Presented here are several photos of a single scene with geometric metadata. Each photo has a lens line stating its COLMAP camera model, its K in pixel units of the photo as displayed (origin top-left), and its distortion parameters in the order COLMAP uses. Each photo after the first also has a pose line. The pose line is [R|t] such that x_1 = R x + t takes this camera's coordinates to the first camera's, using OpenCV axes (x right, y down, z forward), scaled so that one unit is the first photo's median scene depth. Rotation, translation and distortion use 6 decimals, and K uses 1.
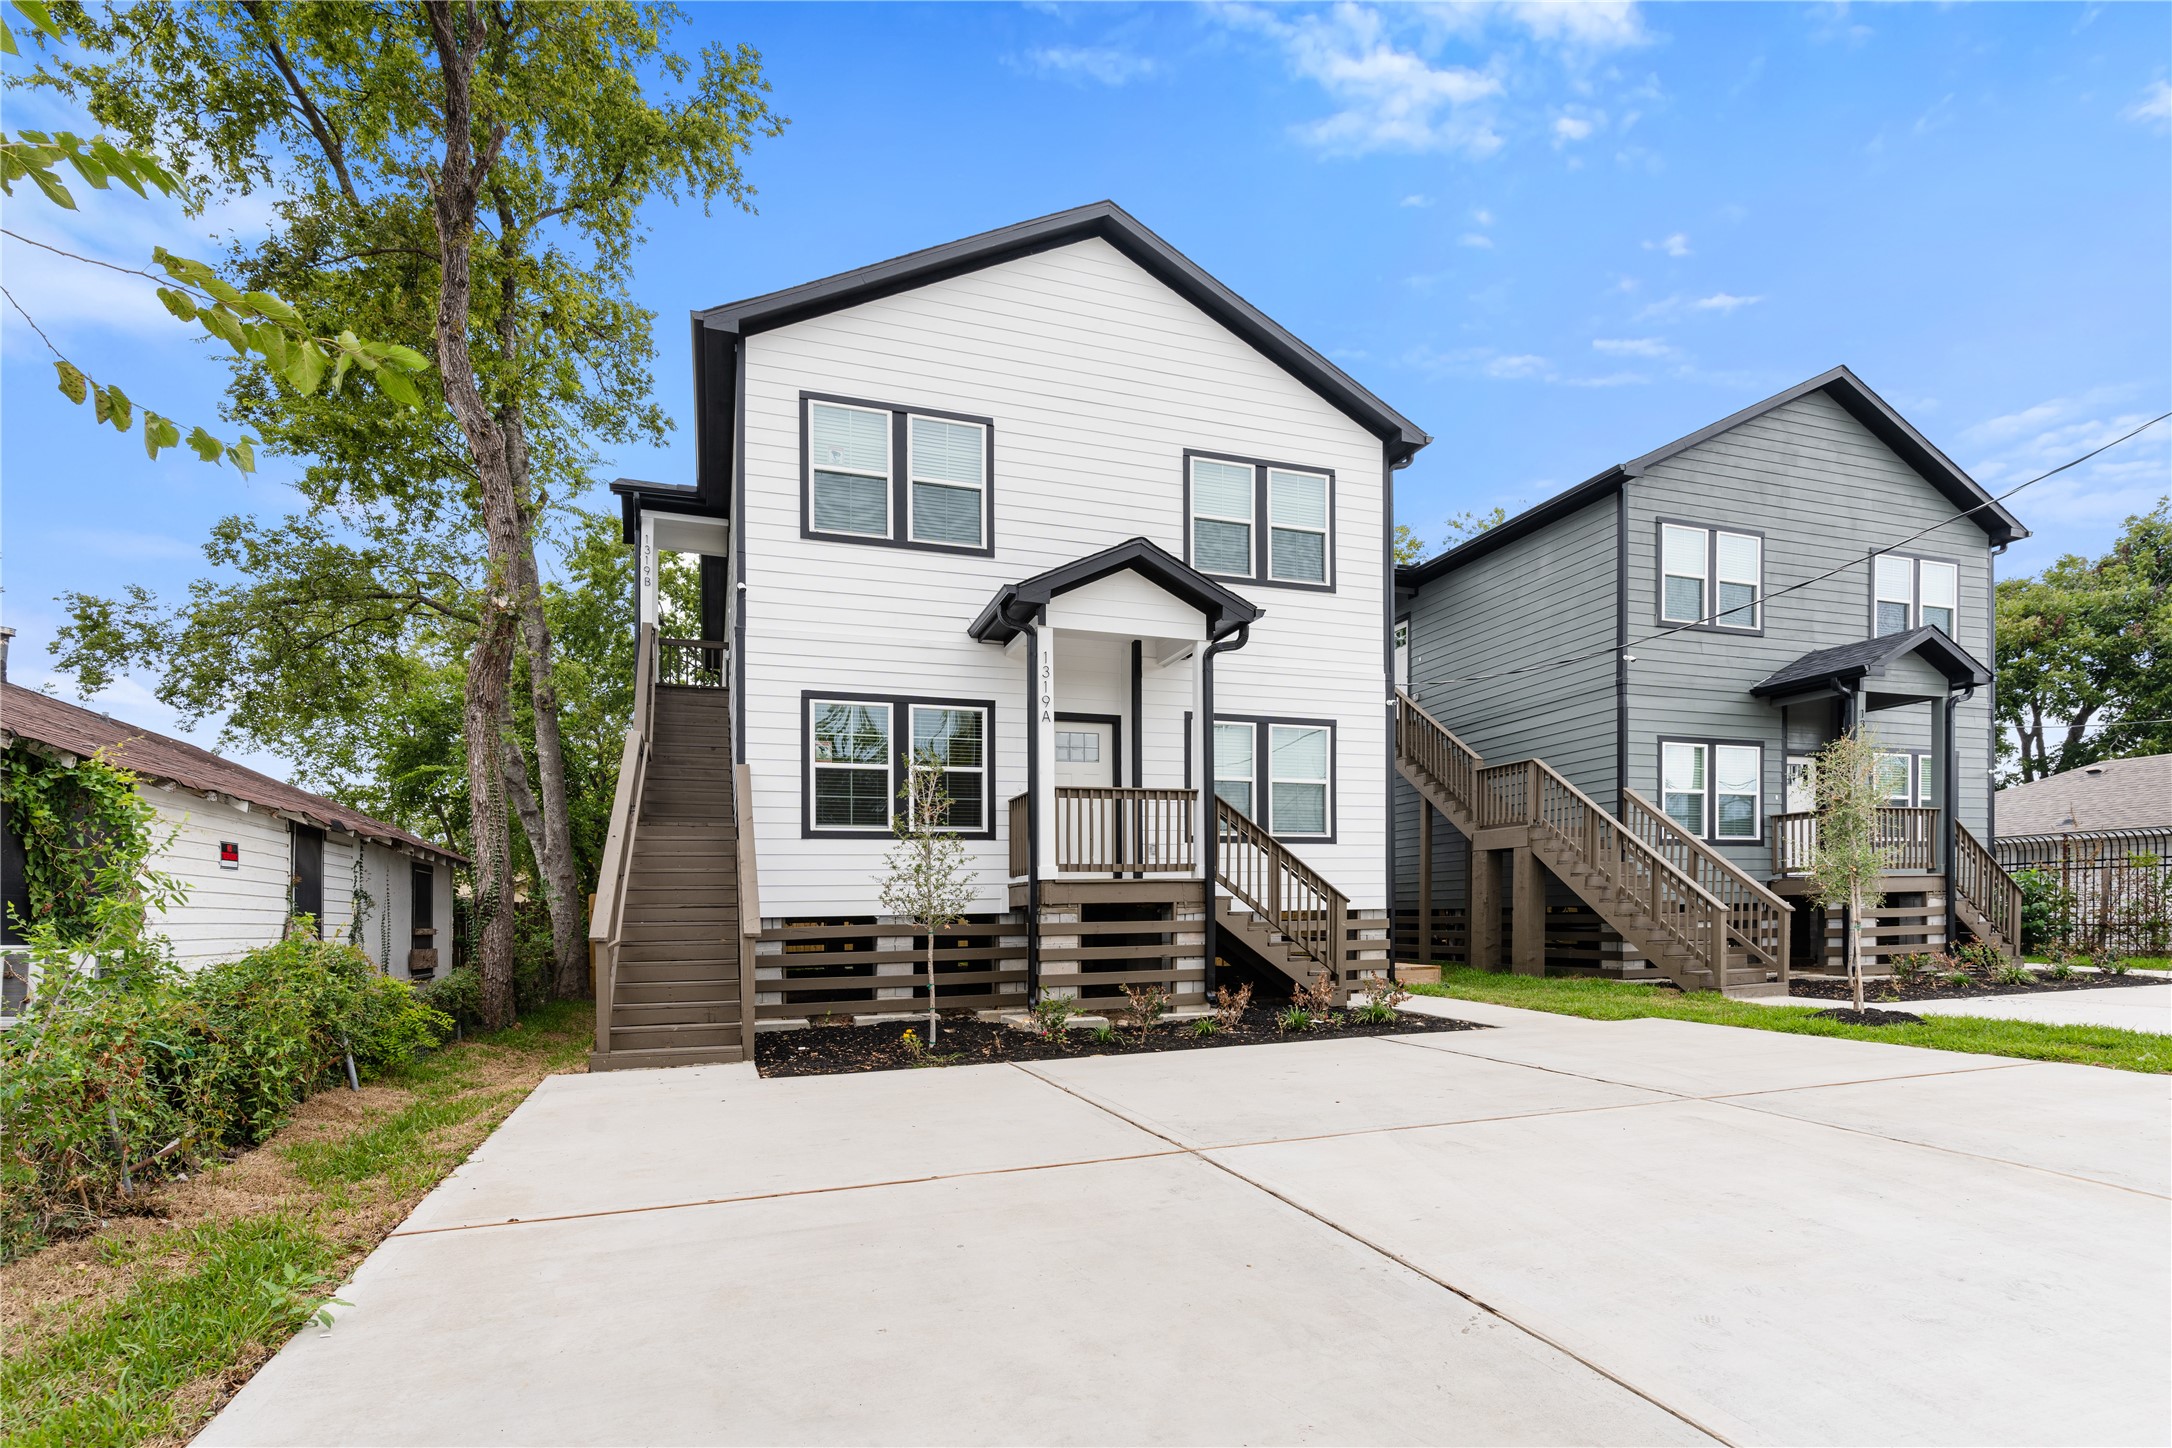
lens RADIAL K [[1053.6, 0, 1085.9], [0, 1053.6, 666.1], [0, 0, 1]] dist [-0.000849, 0.000280]
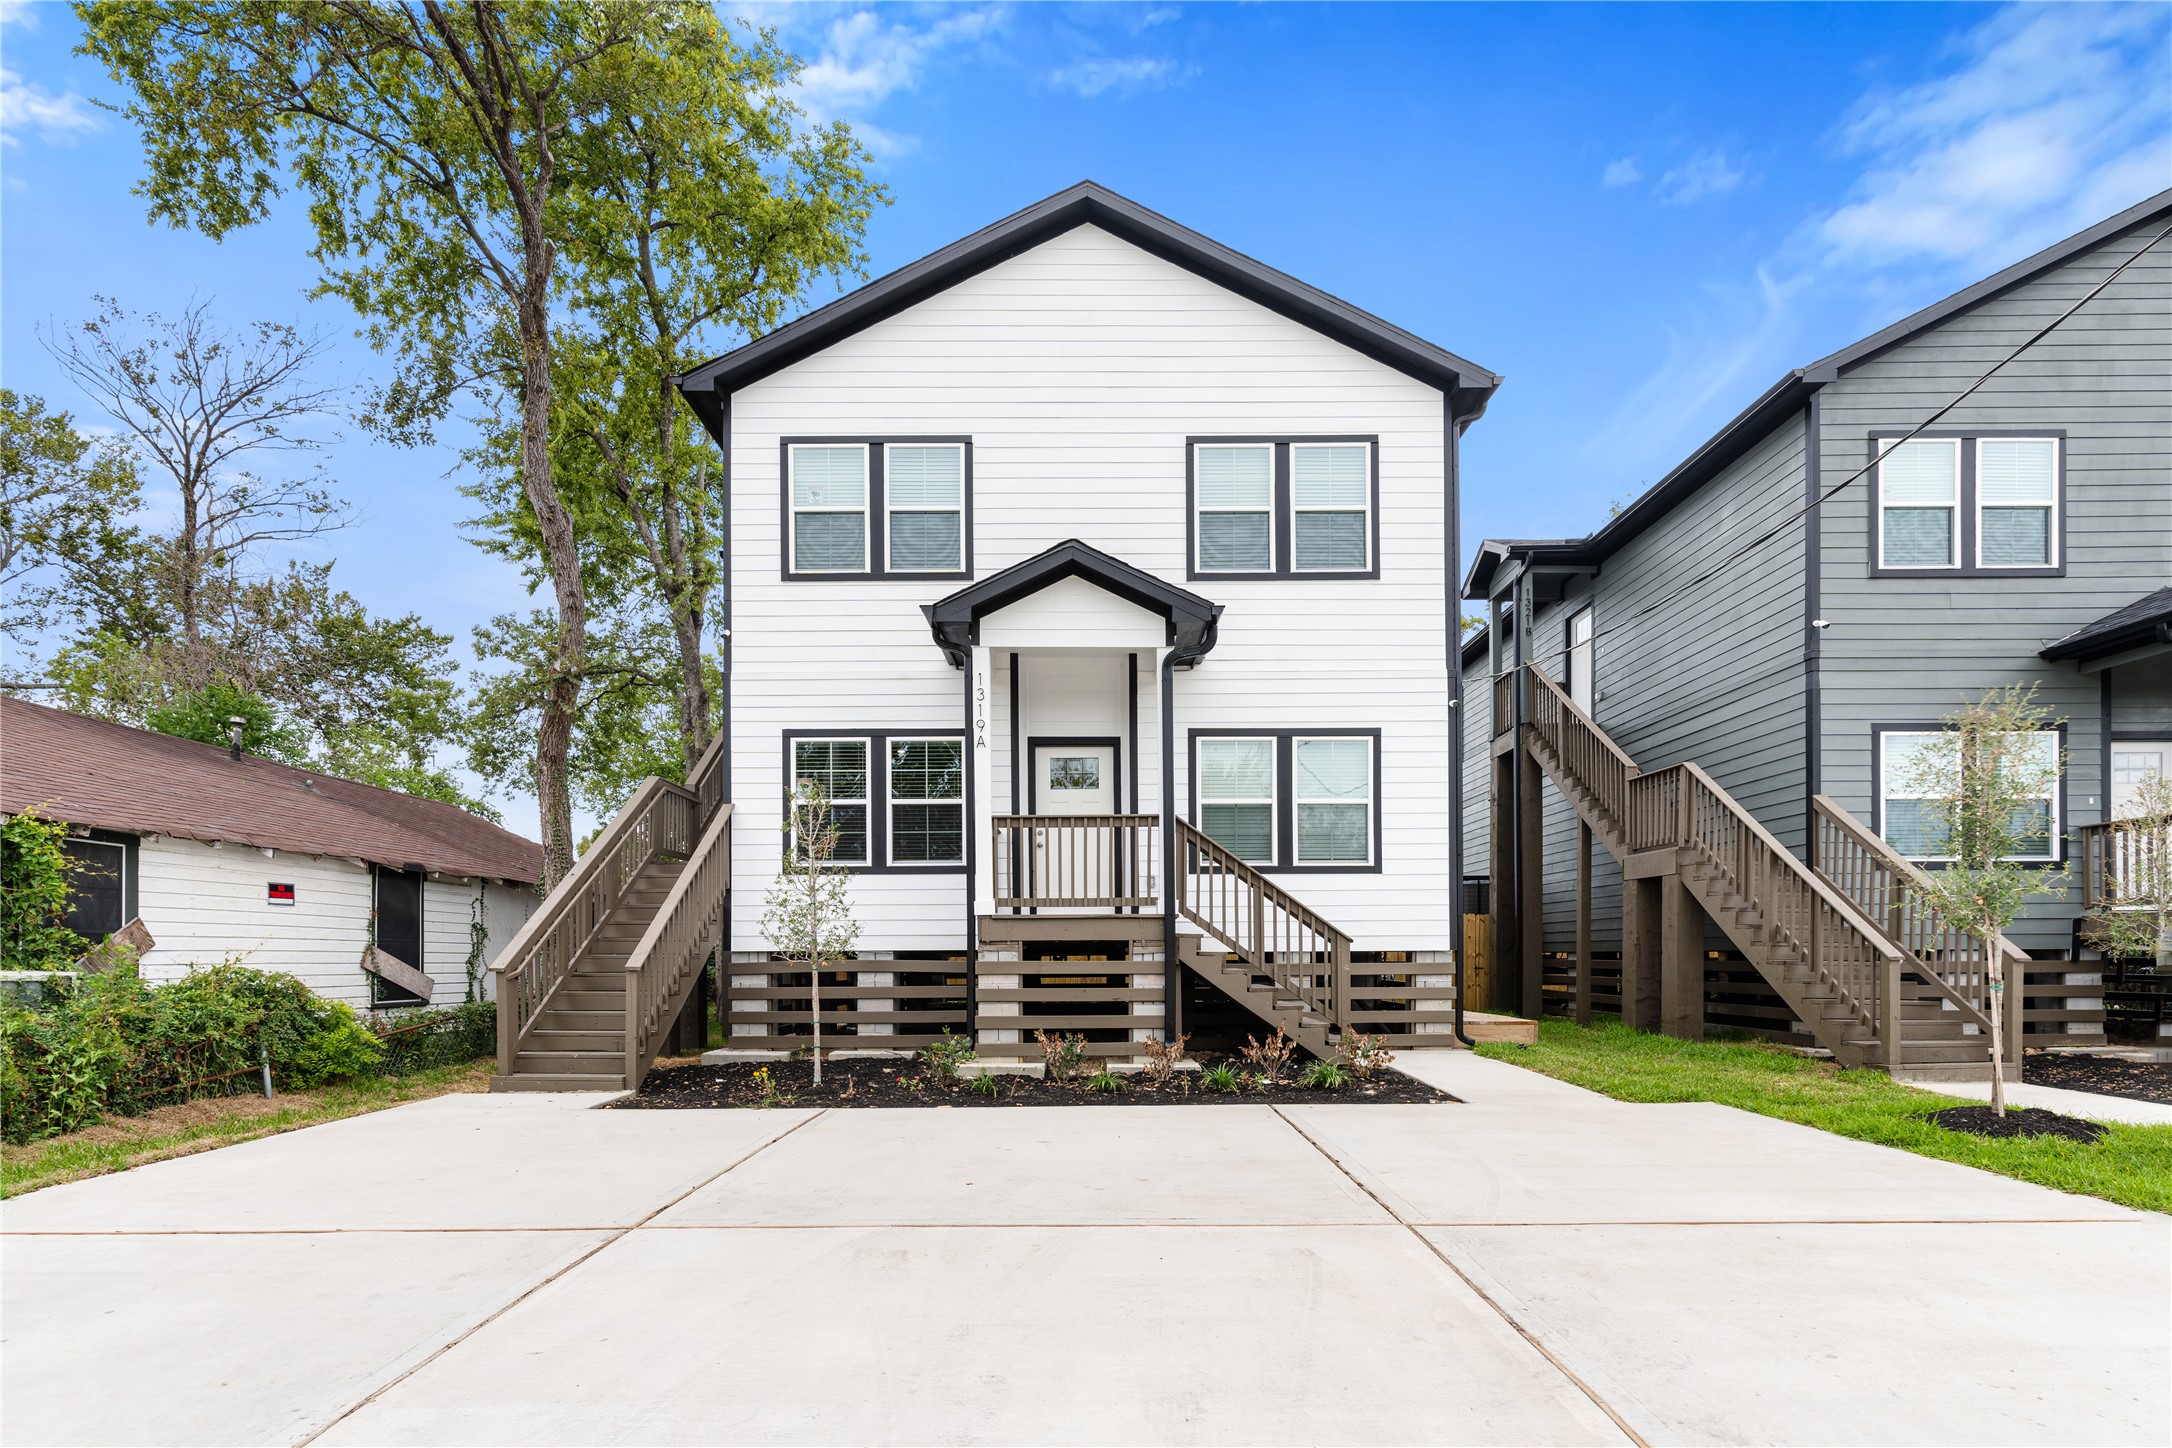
lens RADIAL K [[1043.0, 0, 1057.5], [0, 1043.0, 717.4], [0, 0, 1]] dist [0.000260, 0.000003]
pose [[0.938595, -0.062932, -0.339233, 0.305191], [0.067319, 0.997731, 0.001167, 0.026512], [0.338390, -0.023932, 0.940702, 0.132434]]
